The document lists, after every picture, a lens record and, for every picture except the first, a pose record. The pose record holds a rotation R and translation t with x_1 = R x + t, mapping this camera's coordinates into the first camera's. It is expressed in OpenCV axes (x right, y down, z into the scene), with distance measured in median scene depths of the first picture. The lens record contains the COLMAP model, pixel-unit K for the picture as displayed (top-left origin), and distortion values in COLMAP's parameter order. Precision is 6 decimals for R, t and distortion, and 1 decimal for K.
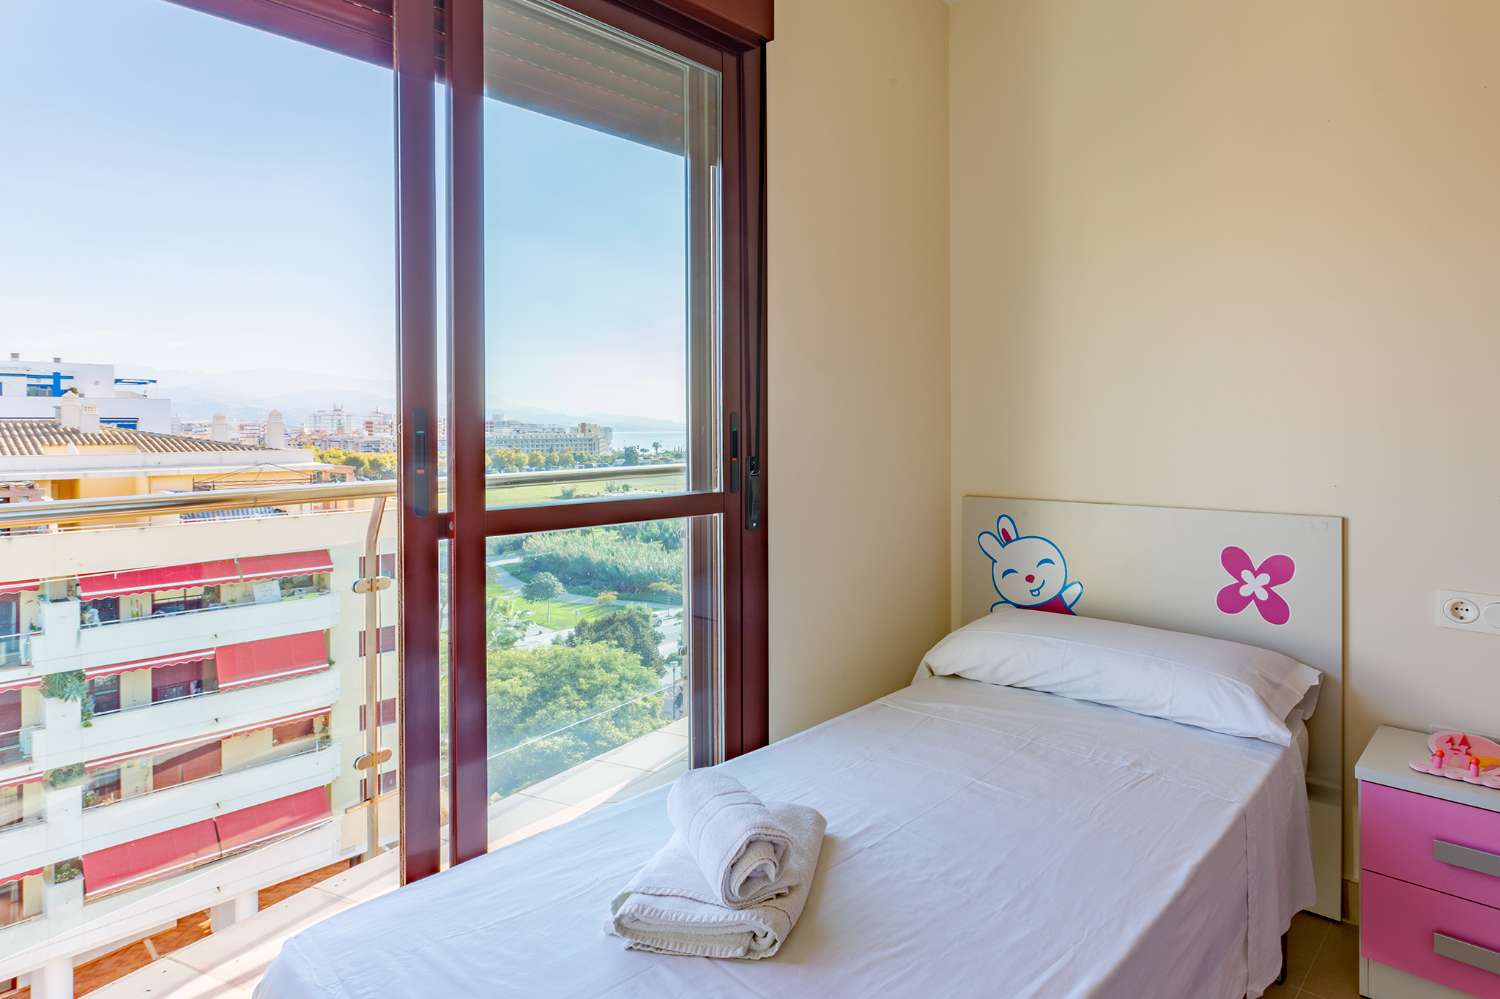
lens RADIAL K [[836.0, 0, 872.1], [0, 836.0, 418.3], [0, 0, 1]] dist [-0.003025, 0.002003]
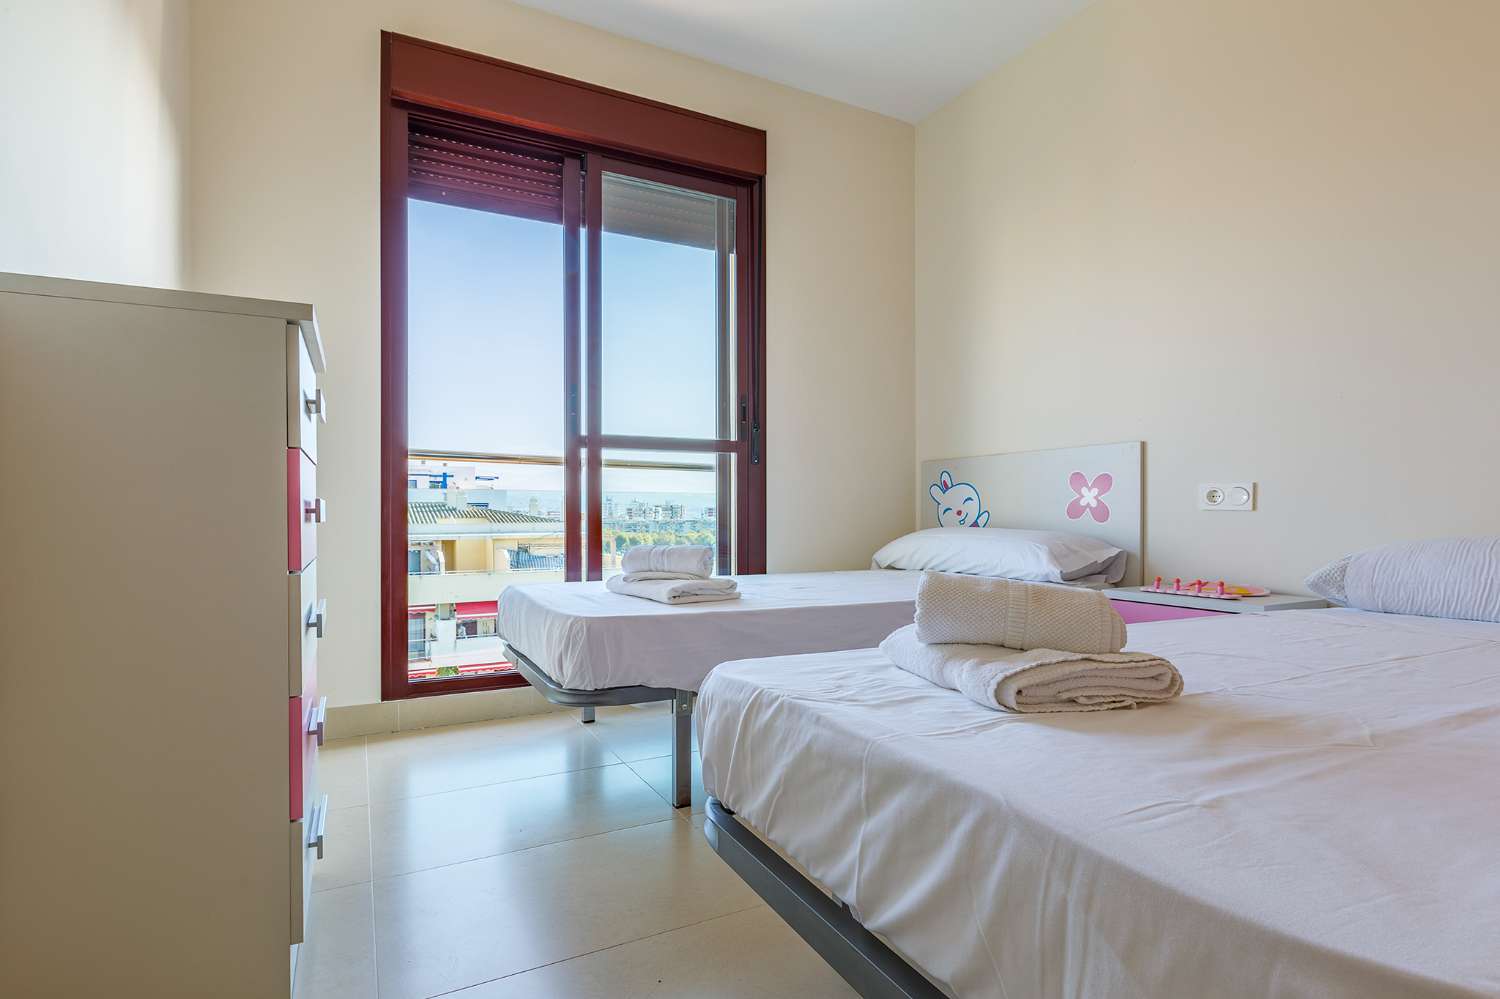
lens RADIAL K [[760.0, 0, 750.0], [0, 760.0, 499.5], [0, 0, 1]] dist [-0.003391, -0.000050]
pose [[0.924104, -0.011873, -0.381956, 0.358991], [0.004999, 0.999807, -0.018985, 0.193443], [0.382108, 0.015634, 0.923985, -0.351650]]
